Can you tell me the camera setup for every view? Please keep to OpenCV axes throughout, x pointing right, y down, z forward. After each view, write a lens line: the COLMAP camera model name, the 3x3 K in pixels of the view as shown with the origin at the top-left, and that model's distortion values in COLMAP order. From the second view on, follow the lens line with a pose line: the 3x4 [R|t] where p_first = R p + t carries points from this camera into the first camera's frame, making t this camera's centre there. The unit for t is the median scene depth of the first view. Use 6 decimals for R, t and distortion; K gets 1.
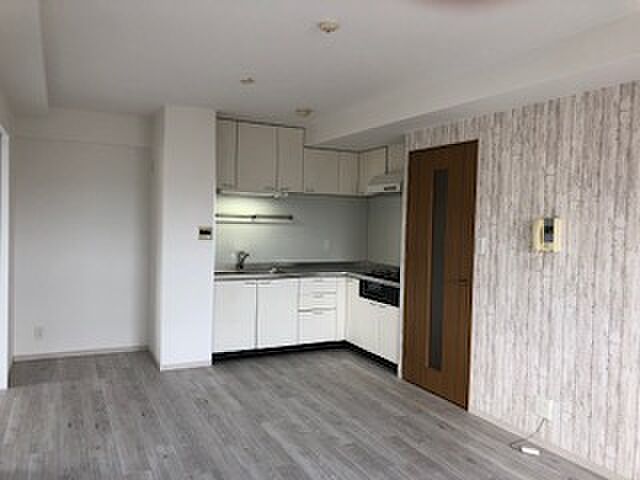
lens RADIAL K [[518.4, 0, 321.0], [0, 518.4, 232.4], [0, 0, 1]] dist [0.000980, -0.002609]
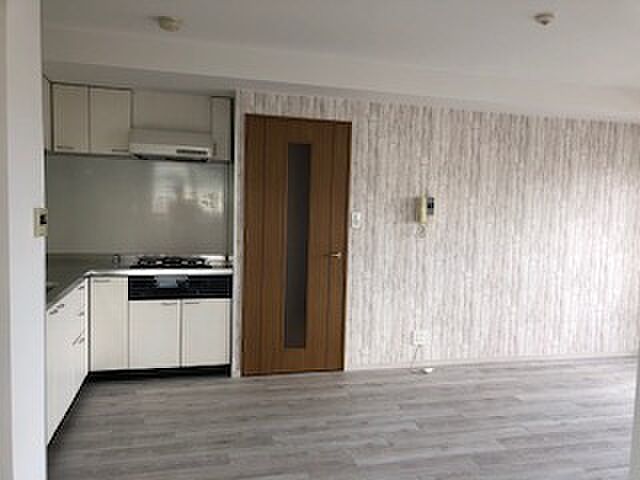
lens RADIAL K [[526.5, 0, 320.0], [0, 526.5, 240.0], [0, 0, 1]] dist [0.035531, -0.007876]
pose [[0.199461, -0.085884, 0.976135, -0.845943], [-0.000812, 0.996137, 0.087810, -0.032122], [-0.979906, -0.018307, 0.198620, 0.884743]]
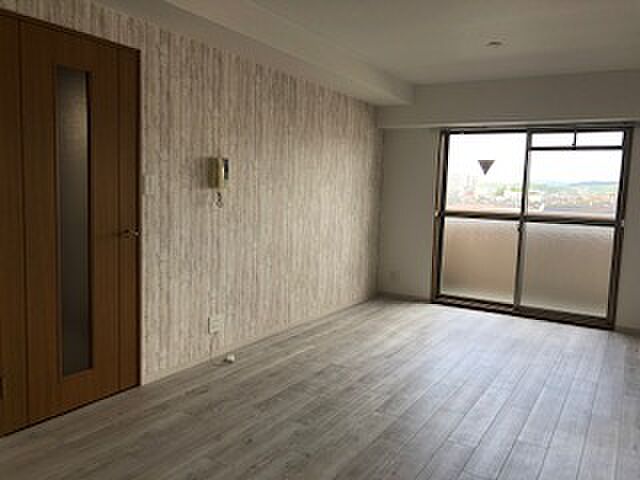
lens RADIAL K [[526.5, 0, 320.0], [0, 526.5, 240.0], [0, 0, 1]] dist [0.035531, -0.007876]
pose [[-0.534160, -0.129354, 0.835428, -0.585344], [-0.028346, 0.990409, 0.135227, -0.010356], [-0.844908, 0.048552, -0.532704, 1.274959]]
